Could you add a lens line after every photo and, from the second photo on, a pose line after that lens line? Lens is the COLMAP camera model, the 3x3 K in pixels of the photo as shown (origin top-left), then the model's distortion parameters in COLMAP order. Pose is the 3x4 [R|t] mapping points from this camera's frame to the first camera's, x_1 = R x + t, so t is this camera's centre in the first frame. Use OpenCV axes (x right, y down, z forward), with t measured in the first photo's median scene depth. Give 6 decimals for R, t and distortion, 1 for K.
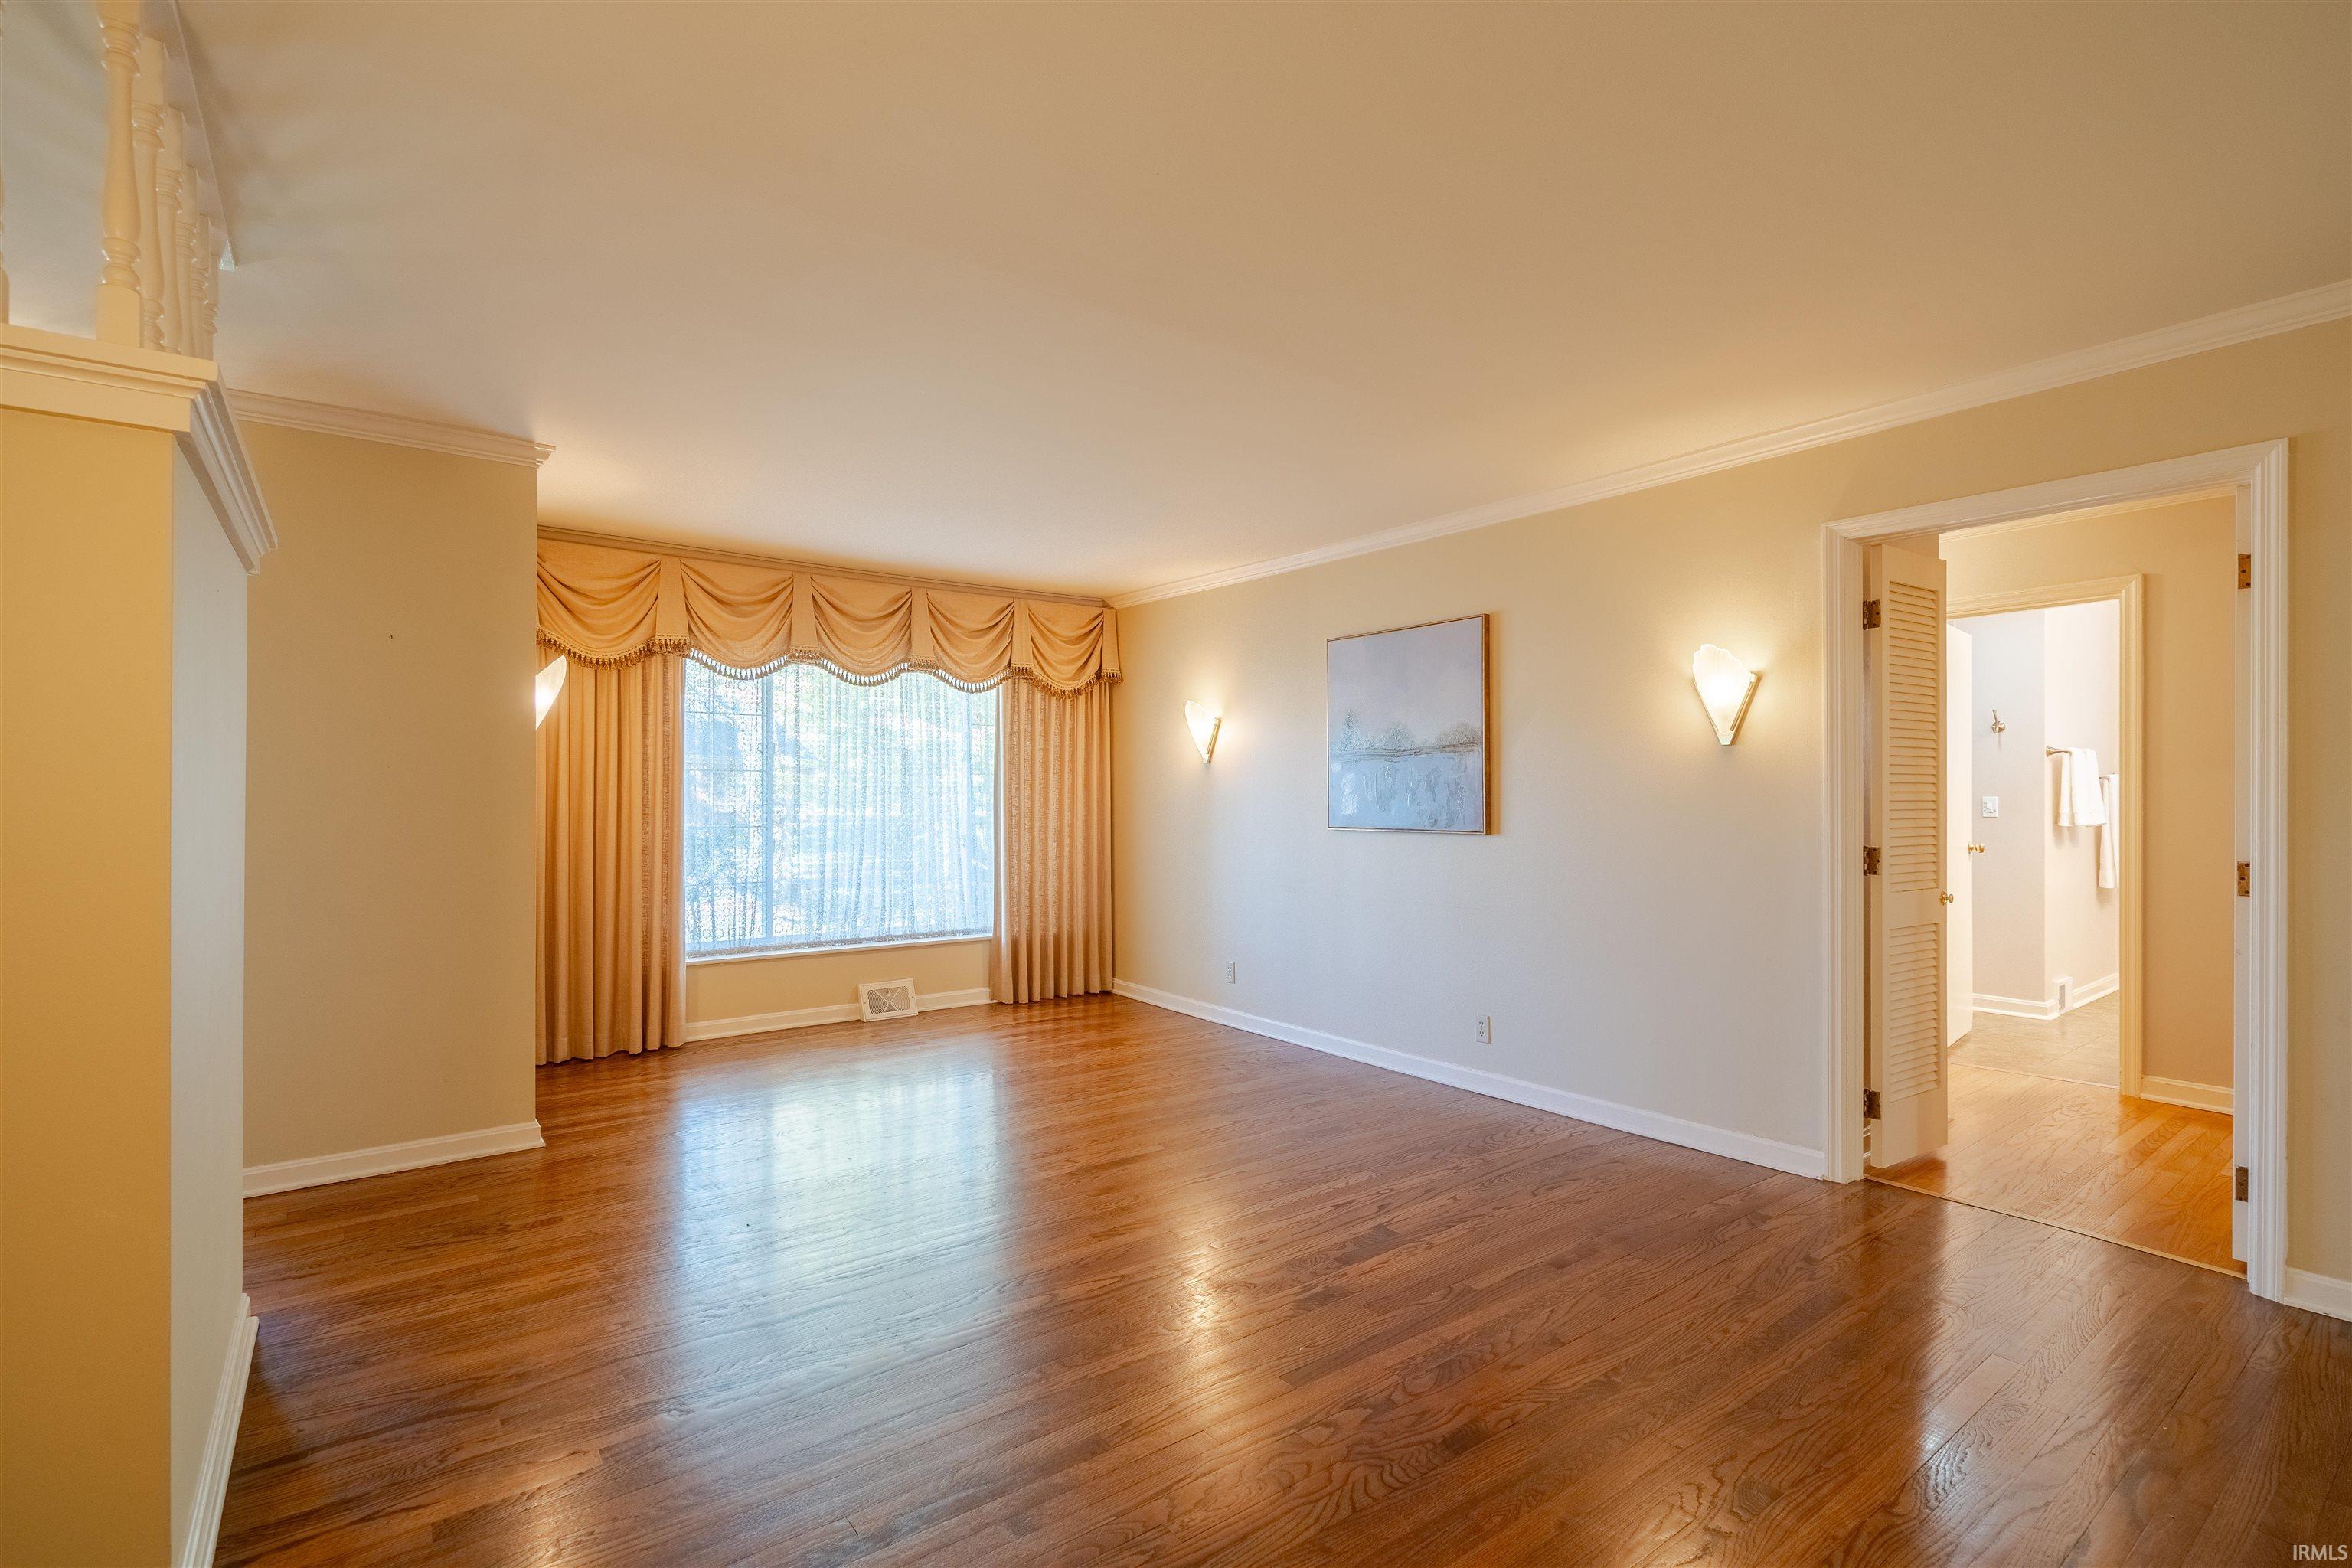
lens RADIAL K [[1073.2, 0, 1176.0], [0, 1073.2, 784.0], [0, 0, 1]] dist [-0.000671, 0.000193]
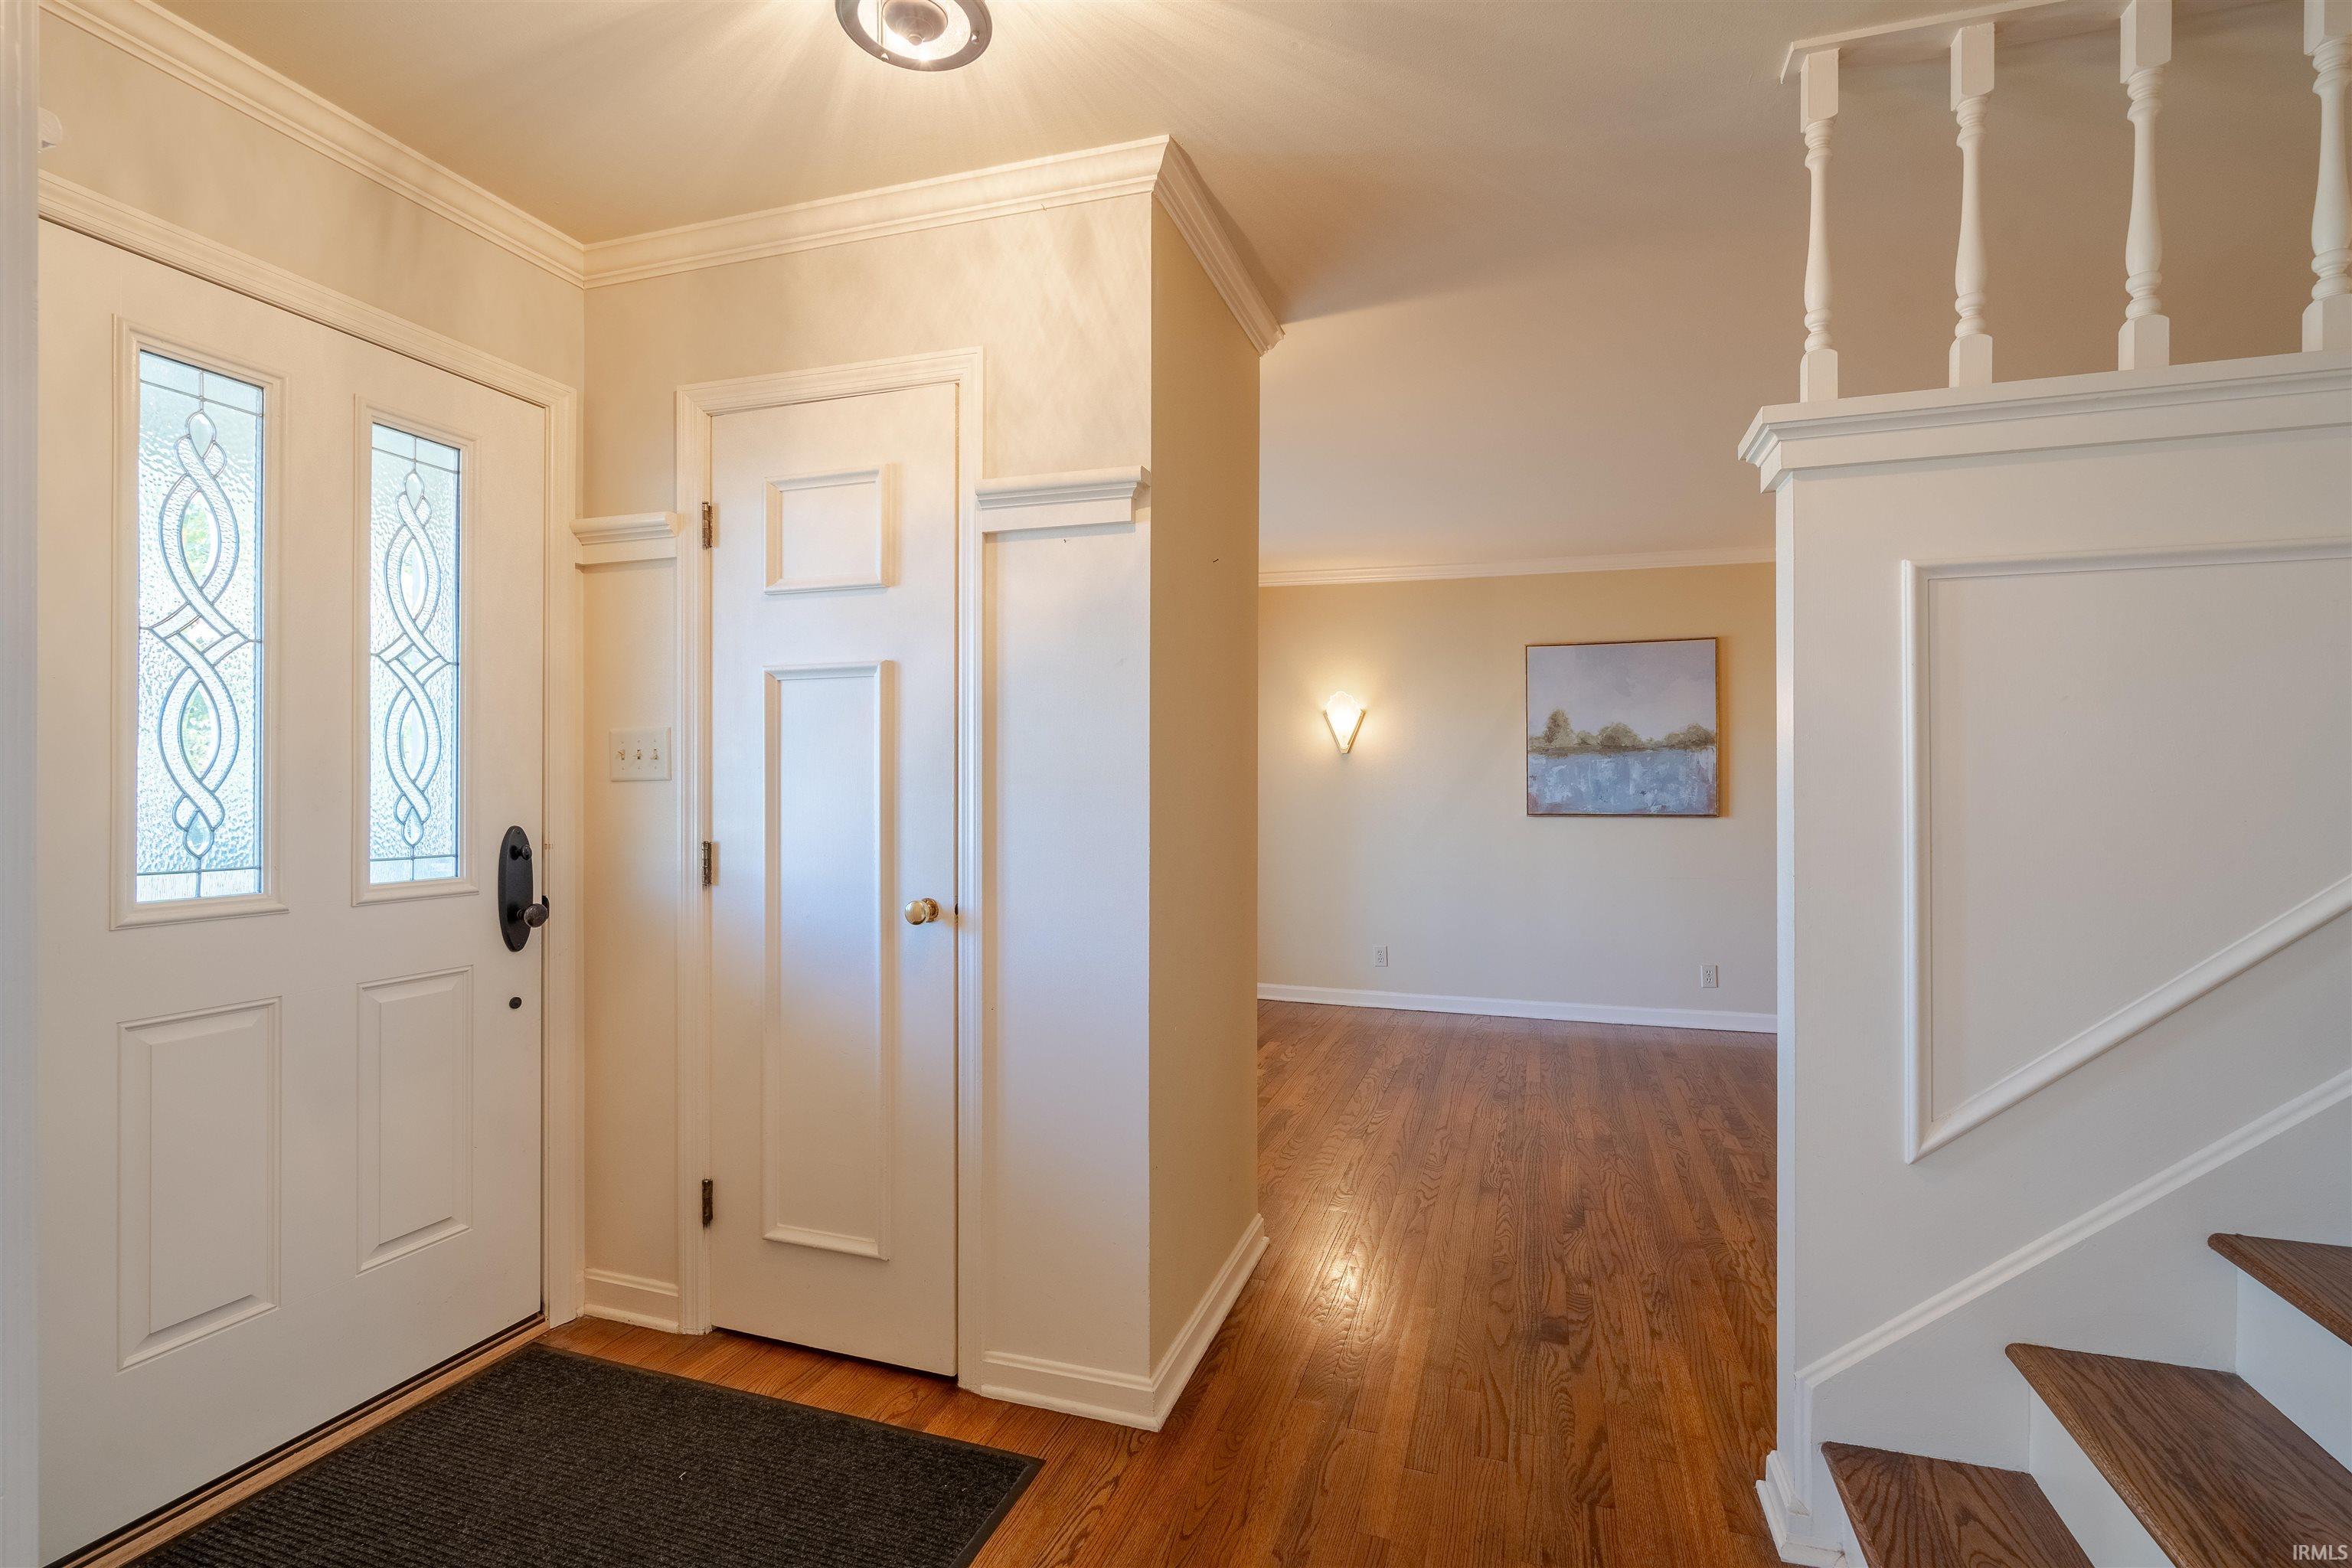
lens RADIAL K [[1056.3, 0, 1173.8], [0, 1056.3, 777.8], [0, 0, 1]] dist [-0.003125, 0.000658]
pose [[0.824699, 0.008130, 0.565514, -0.903189], [-0.006014, 0.999966, -0.005606, 0.013211], [-0.565541, 0.001222, 0.824720, 0.358608]]
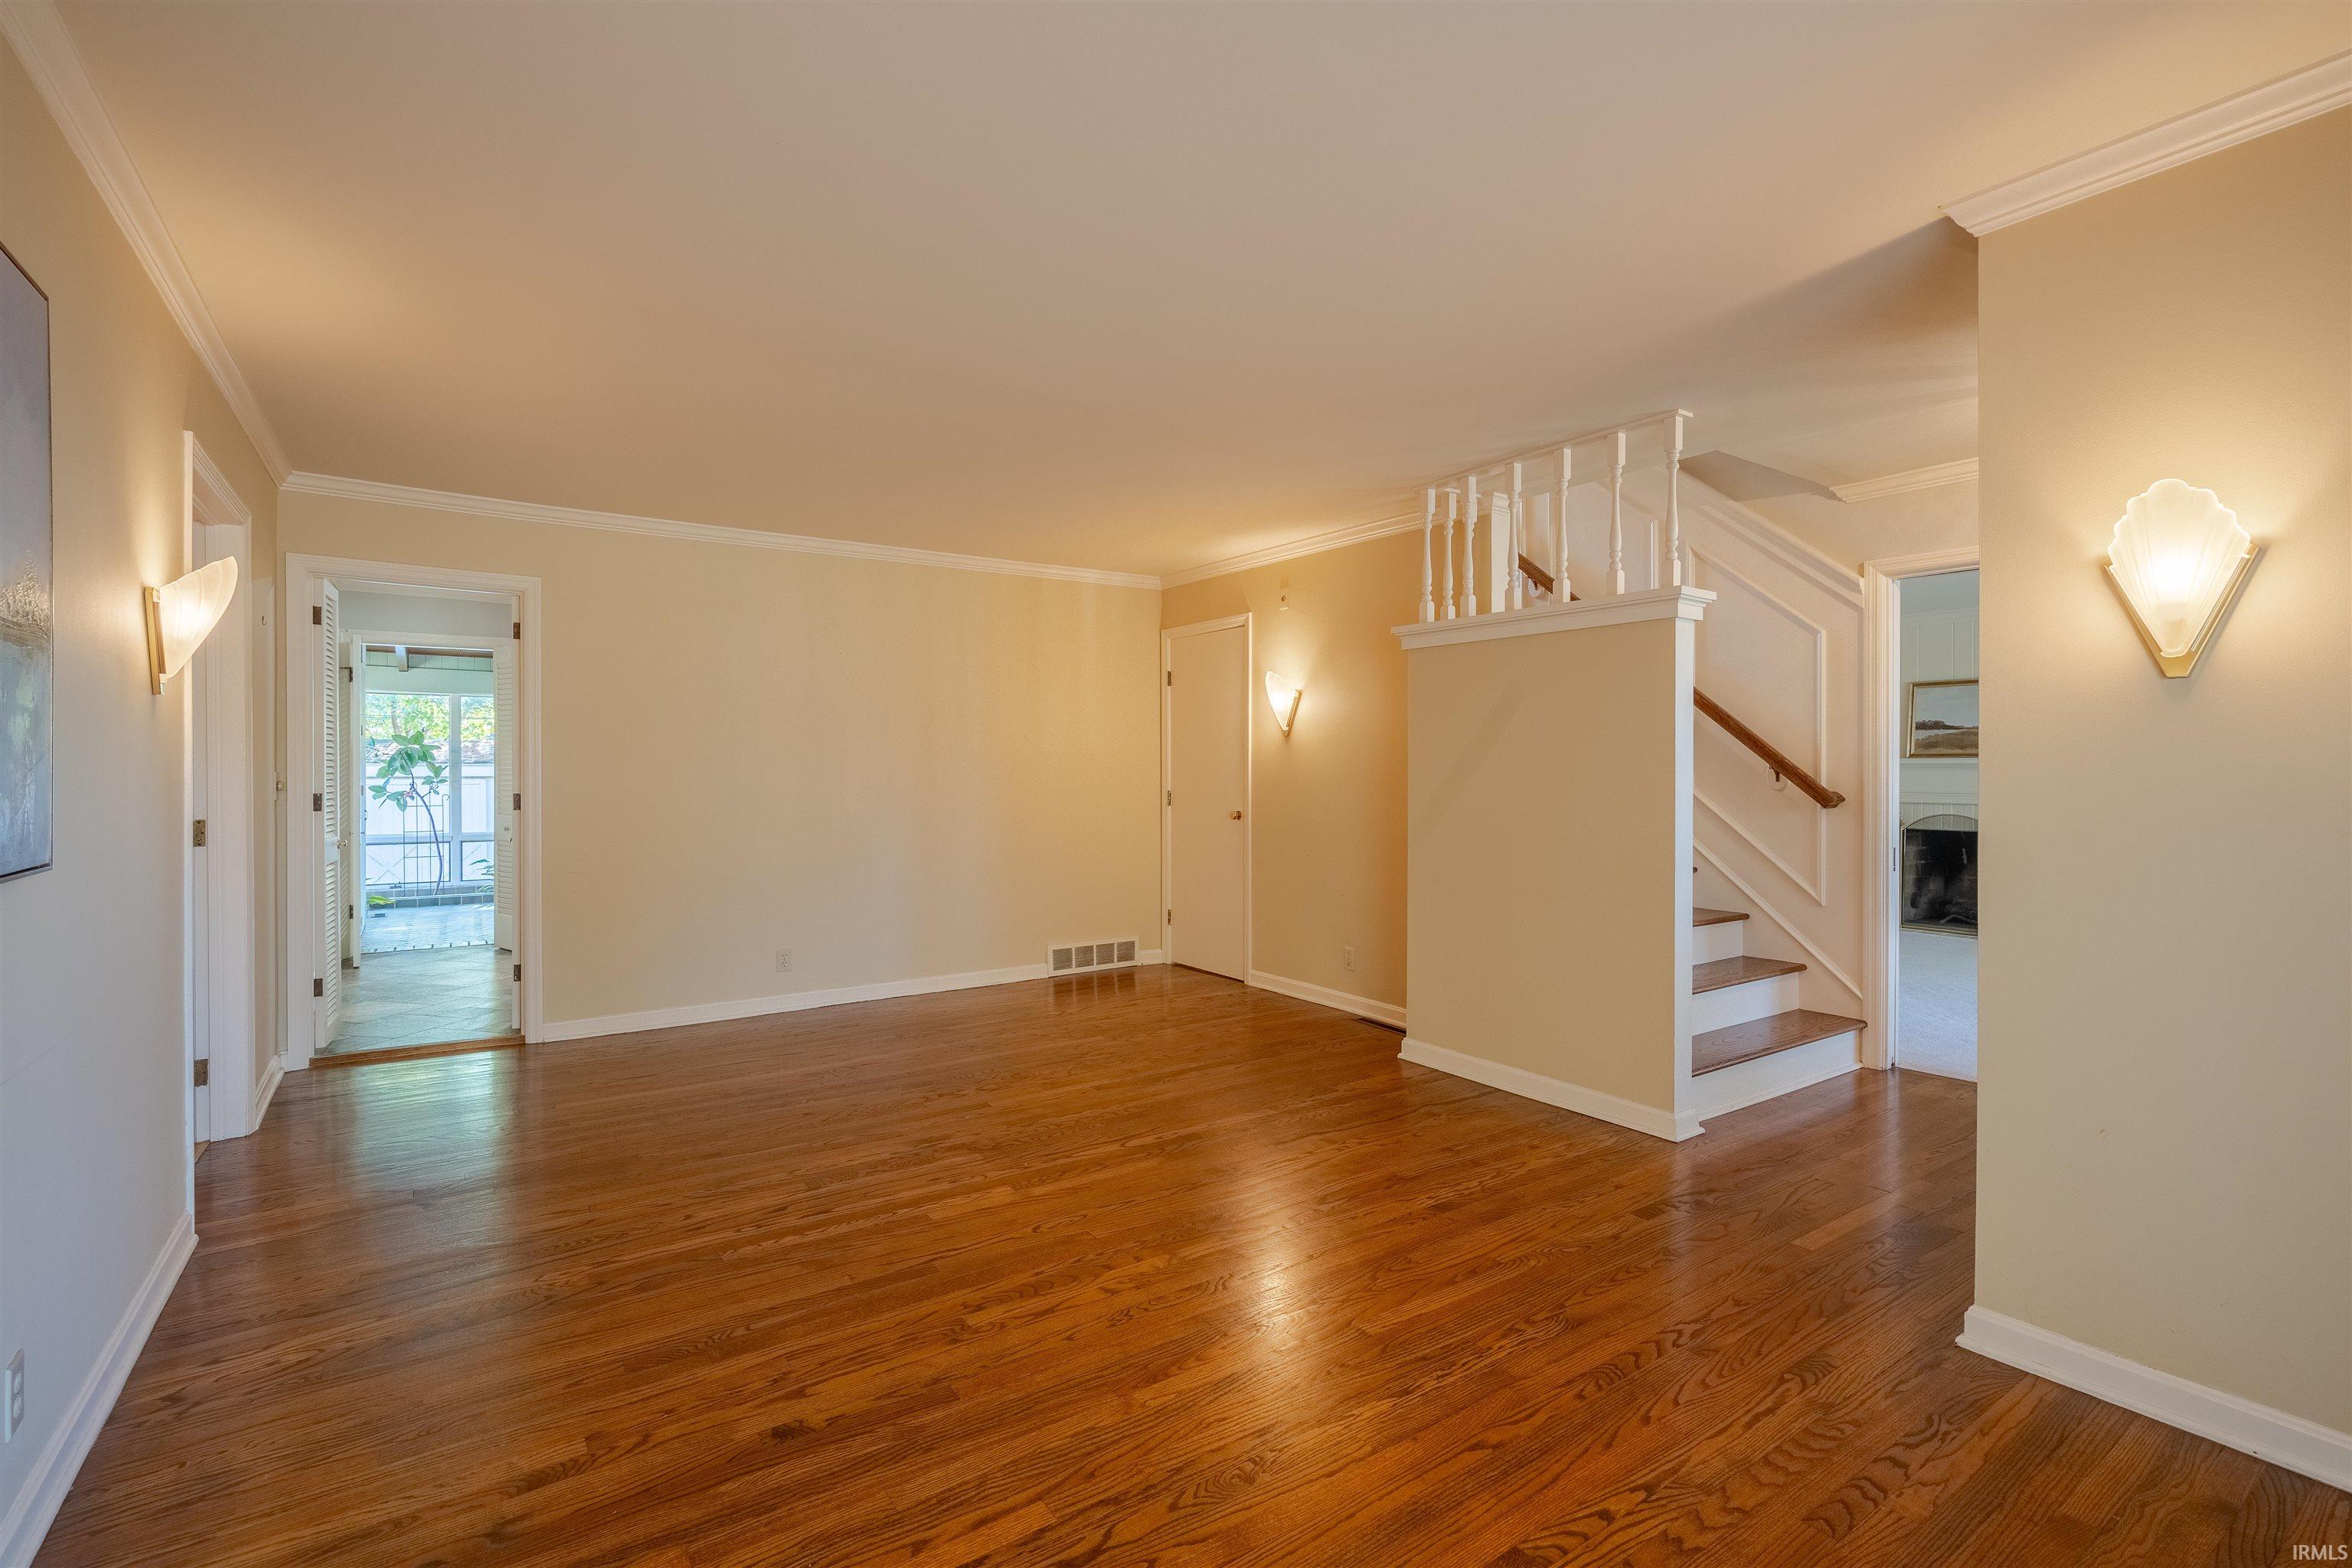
lens RADIAL K [[1056.3, 0, 1173.8], [0, 1056.3, 777.8], [0, 0, 1]] dist [-0.003125, 0.000658]
pose [[-0.999351, -0.003082, 0.035883, -0.133061], [-0.003078, 0.999995, 0.000175, 0.009776], [-0.035884, 0.000064, -0.999356, 1.376929]]
